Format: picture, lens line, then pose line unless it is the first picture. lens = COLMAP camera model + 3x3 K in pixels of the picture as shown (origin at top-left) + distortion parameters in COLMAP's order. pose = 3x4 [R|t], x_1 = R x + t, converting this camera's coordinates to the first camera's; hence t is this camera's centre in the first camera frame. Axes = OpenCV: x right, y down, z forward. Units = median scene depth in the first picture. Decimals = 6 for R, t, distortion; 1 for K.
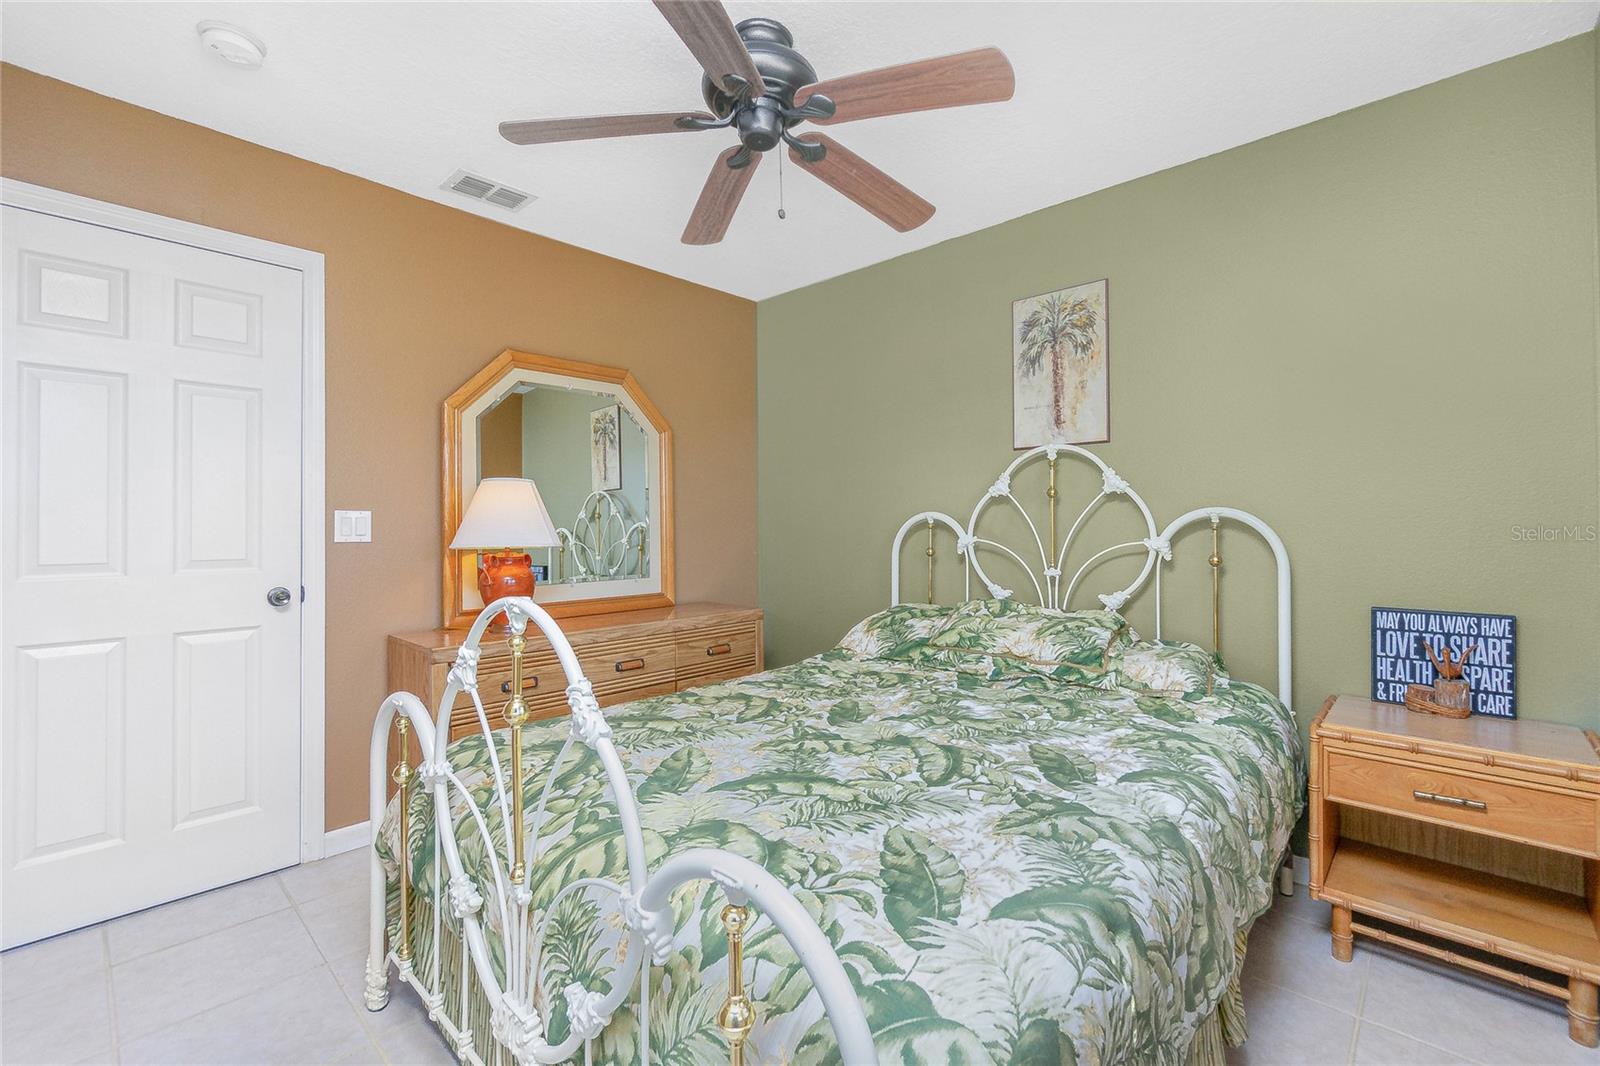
lens RADIAL K [[691.1, 0, 803.1], [0, 691.1, 521.0], [0, 0, 1]] dist [-0.000117, 0.000397]
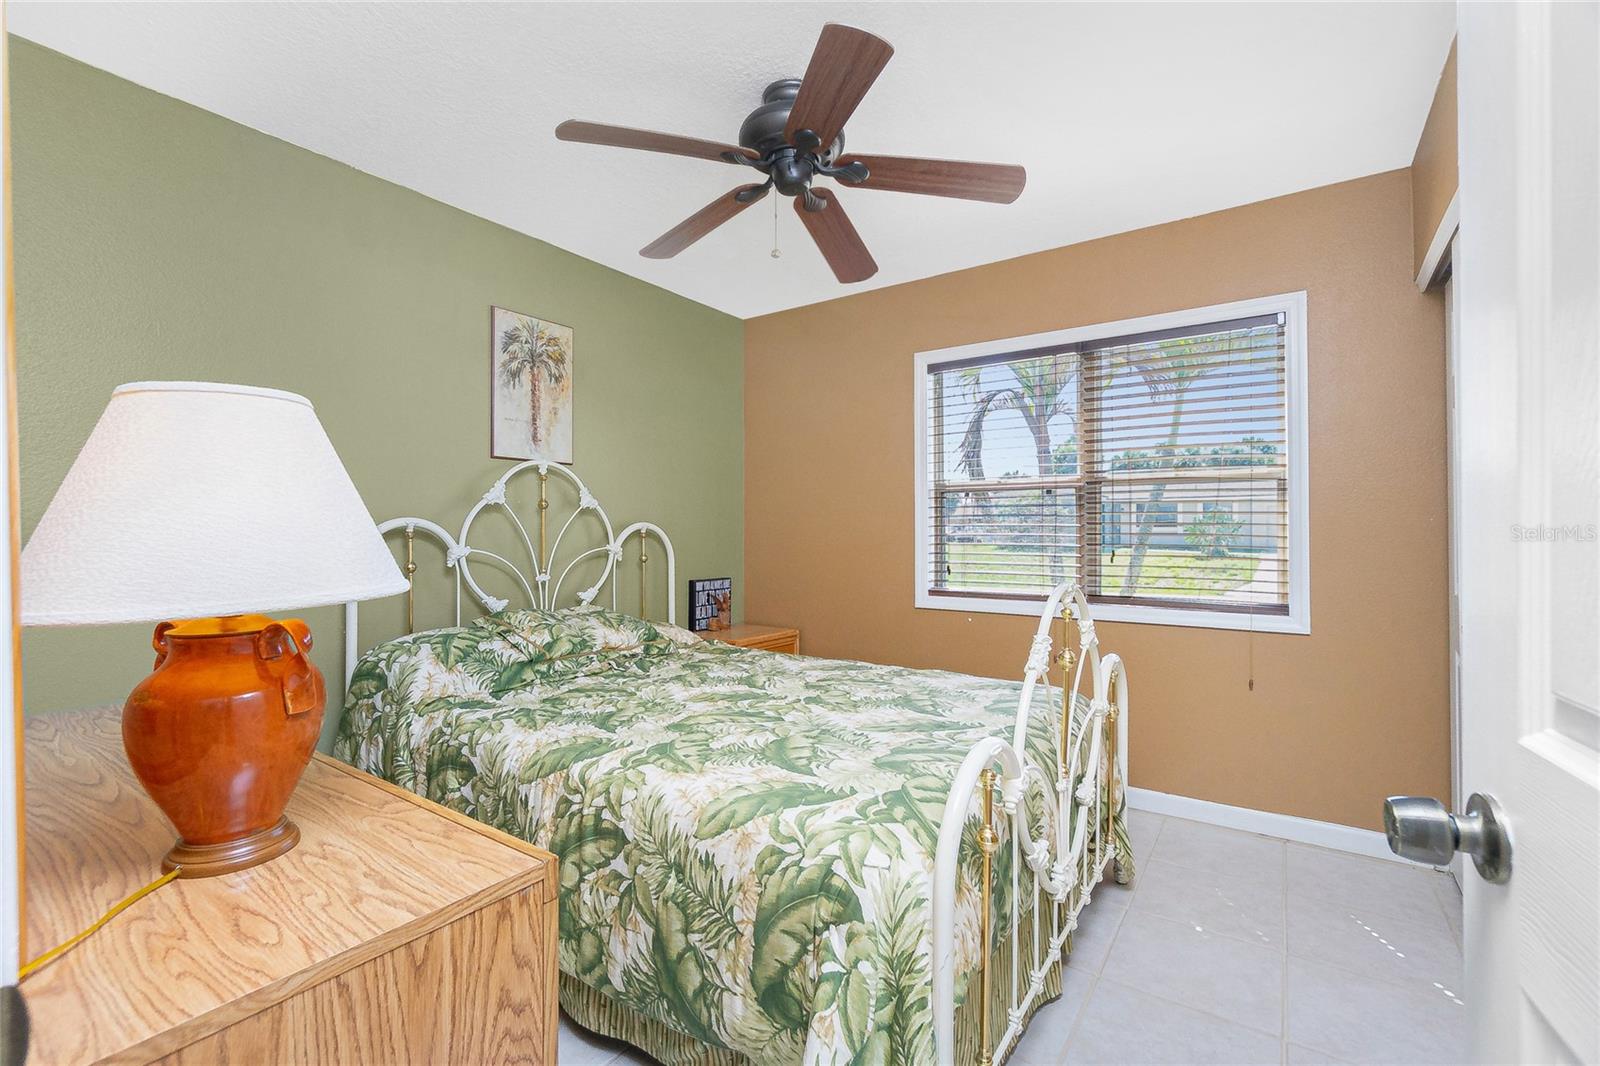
lens RADIAL K [[691.1, 0, 803.1], [0, 691.1, 521.0], [0, 0, 1]] dist [-0.000117, 0.000397]
pose [[-0.141644, 0.017069, 0.989770, -0.785614], [-0.011904, 0.999750, -0.018945, 0.000876], [-0.989846, -0.014465, -0.141405, 0.758695]]
